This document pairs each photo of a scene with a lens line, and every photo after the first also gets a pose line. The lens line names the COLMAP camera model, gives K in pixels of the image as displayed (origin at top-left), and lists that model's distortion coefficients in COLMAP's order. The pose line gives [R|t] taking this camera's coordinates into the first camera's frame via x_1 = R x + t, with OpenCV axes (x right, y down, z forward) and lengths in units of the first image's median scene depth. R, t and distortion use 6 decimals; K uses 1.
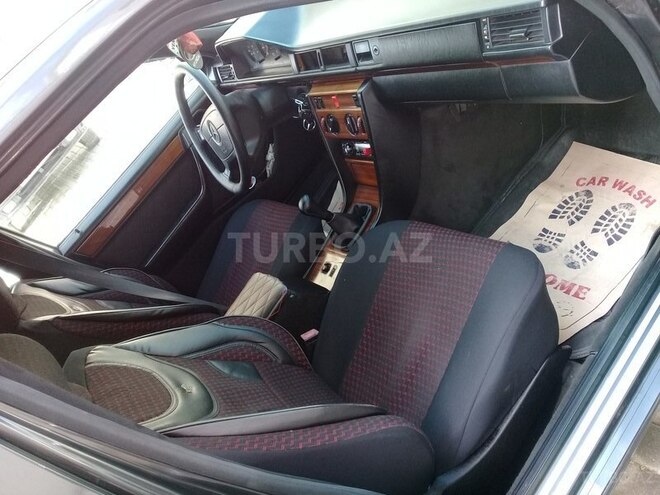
lens RADIAL K [[608.3, 0, 326.1], [0, 608.3, 251.6], [0, 0, 1]] dist [0.021888, 0.000000]
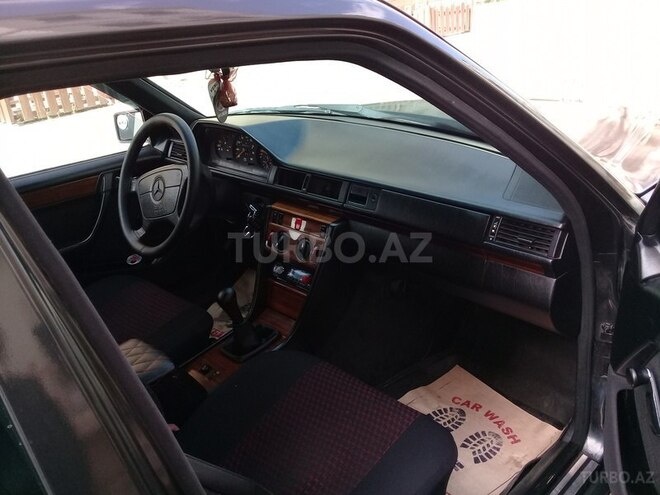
lens RADIAL K [[608.3, 0, 327.9], [0, 608.3, 252.0], [0, 0, 1]] dist [0.021888, 0.000000]
pose [[0.825180, 0.498672, 0.265338, -0.204984], [-0.388431, 0.841981, -0.374418, 0.170998], [-0.410121, 0.205897, 0.888486, 0.083713]]
